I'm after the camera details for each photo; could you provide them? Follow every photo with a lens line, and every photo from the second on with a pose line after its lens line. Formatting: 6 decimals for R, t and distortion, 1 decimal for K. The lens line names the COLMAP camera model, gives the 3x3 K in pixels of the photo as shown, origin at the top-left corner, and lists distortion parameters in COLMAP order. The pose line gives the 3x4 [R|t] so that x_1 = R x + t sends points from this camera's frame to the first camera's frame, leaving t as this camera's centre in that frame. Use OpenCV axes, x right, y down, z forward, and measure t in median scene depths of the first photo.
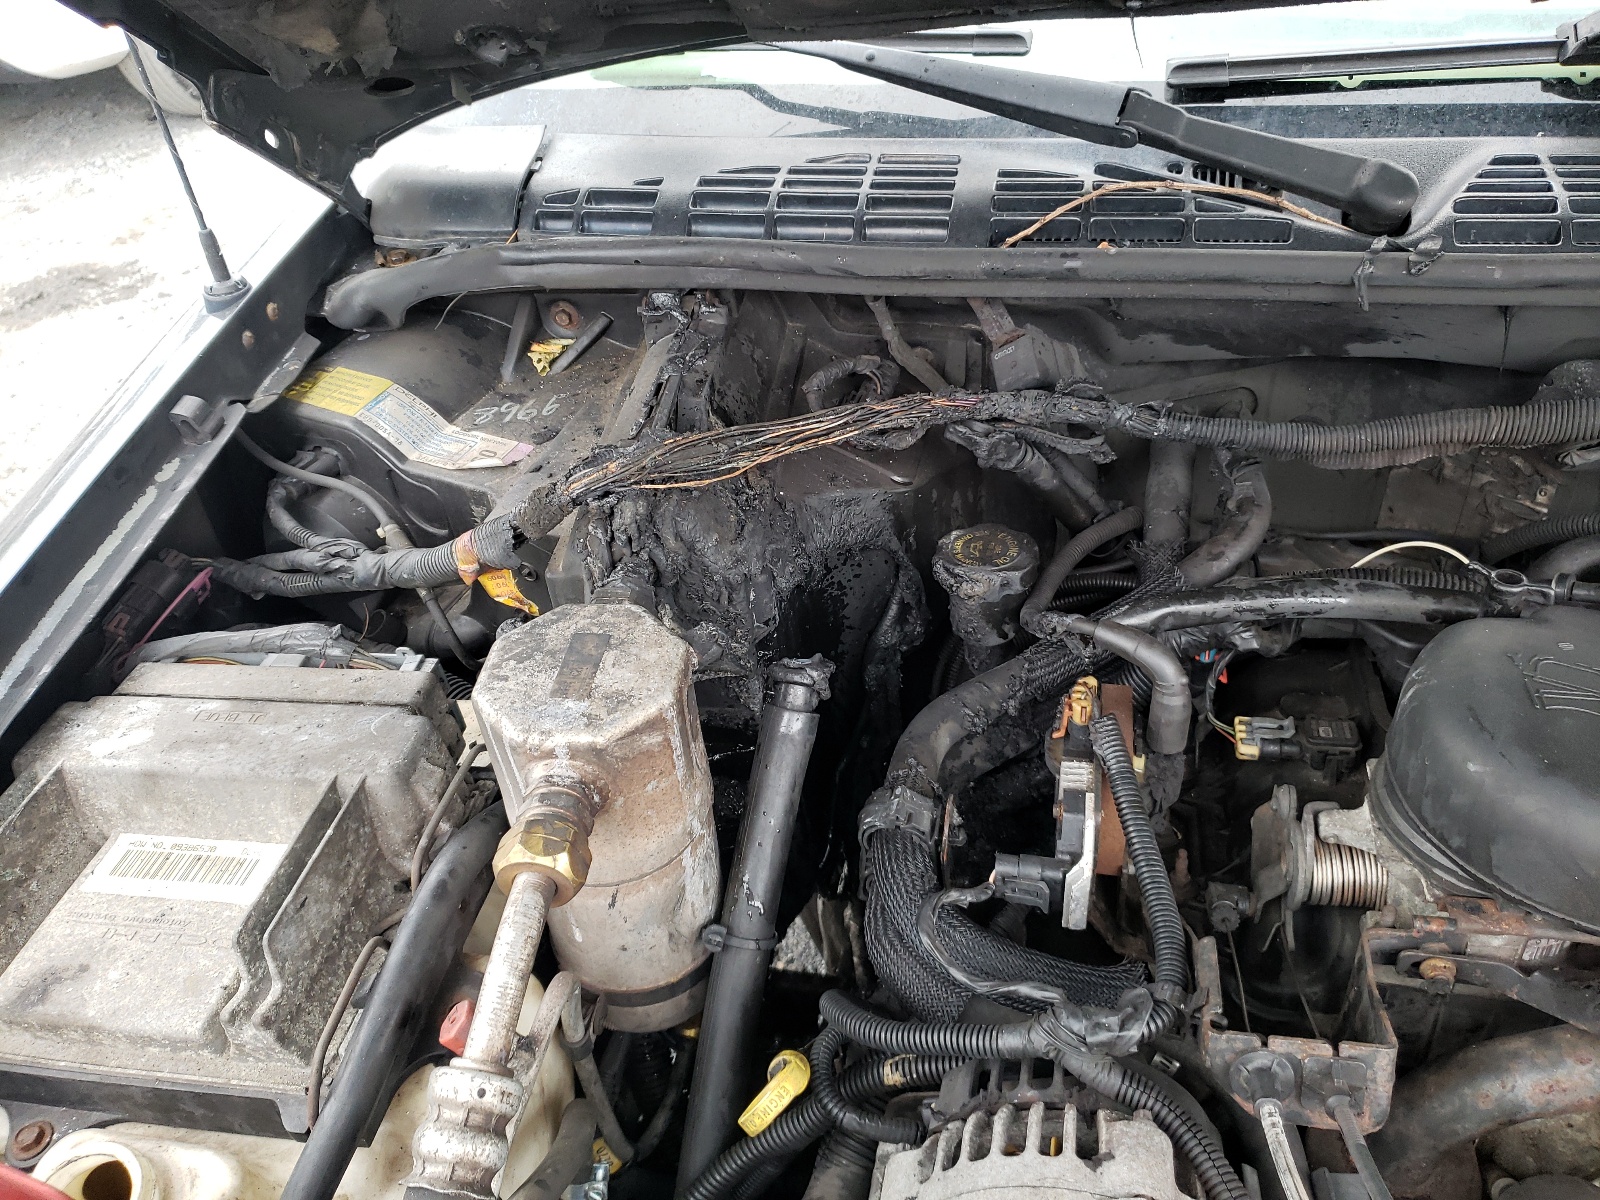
lens RADIAL K [[1487.2, 0, 913.4], [0, 1487.2, 708.7], [0, 0, 1]] dist [0.111536, -0.171957]
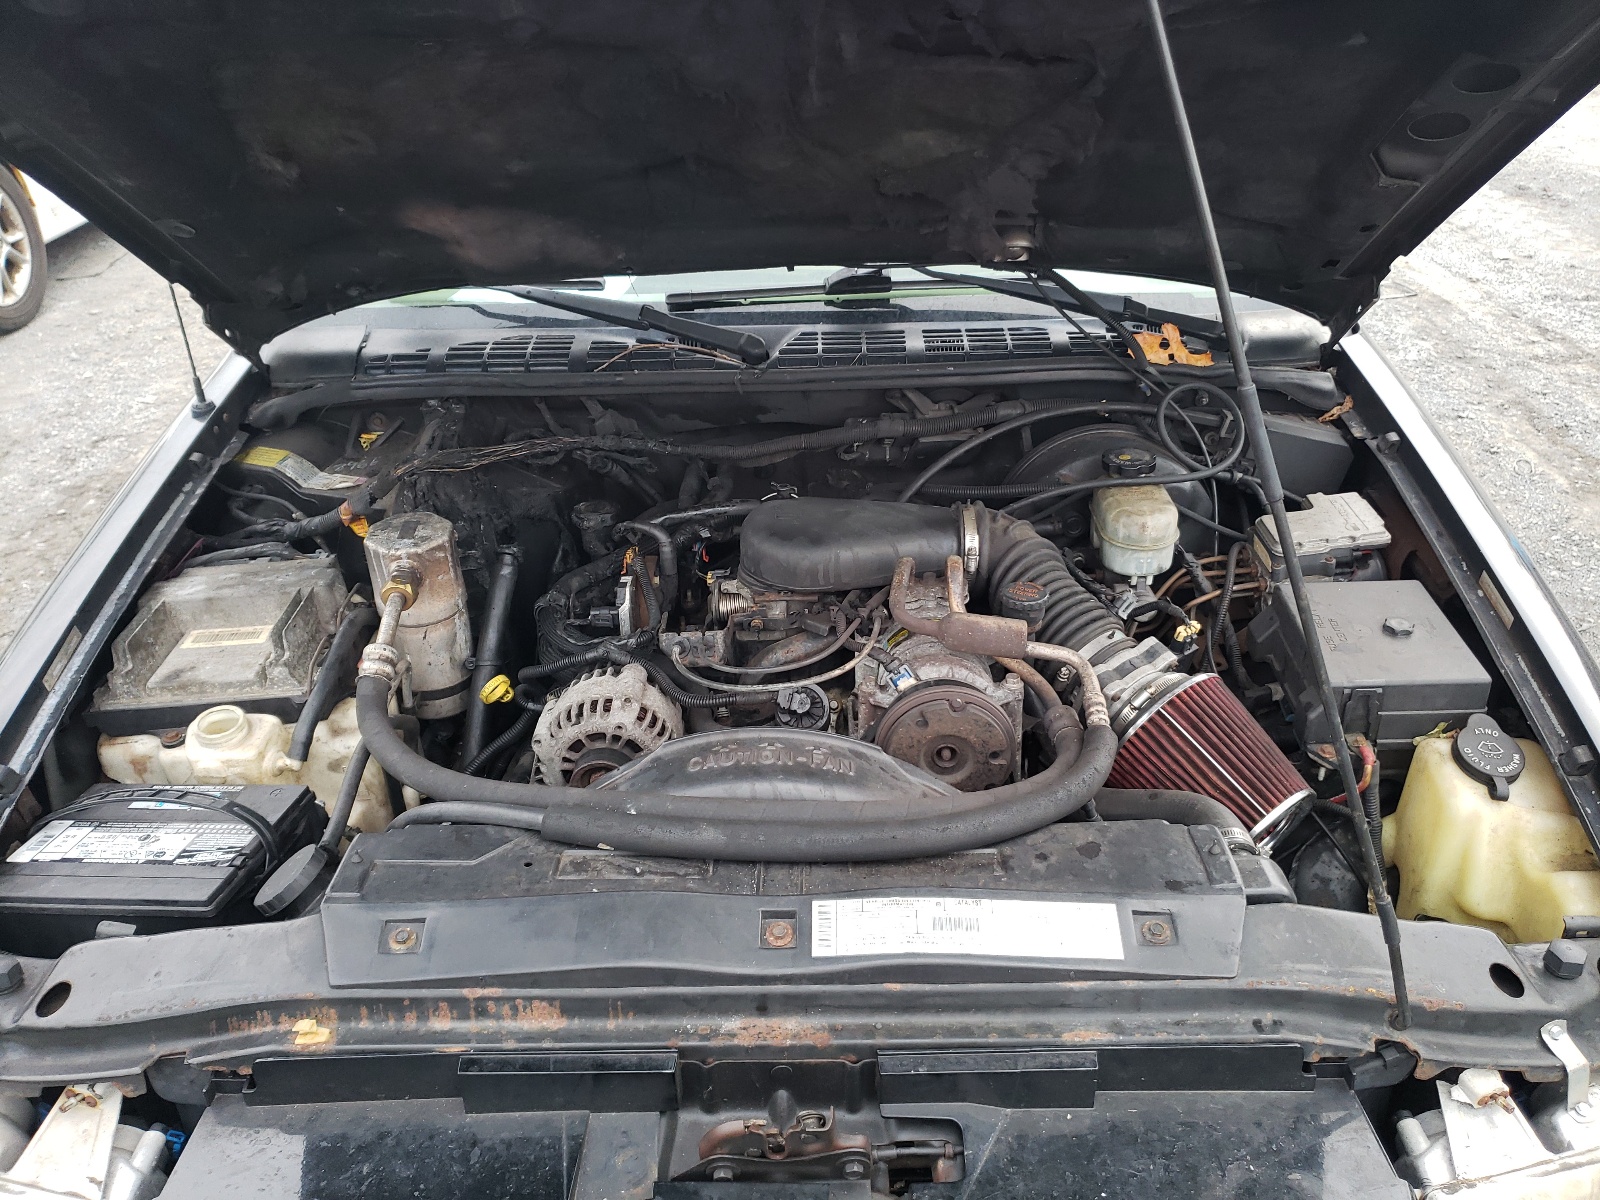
lens RADIAL K [[1487.2, 0, 913.4], [0, 1487.2, 708.7], [0, 0, 1]] dist [0.111536, -0.171957]
pose [[0.986207, -0.057100, 0.155357, 0.151790], [0.076265, 0.989800, -0.120335, 0.481776], [-0.146901, 0.130523, 0.980502, -1.169634]]
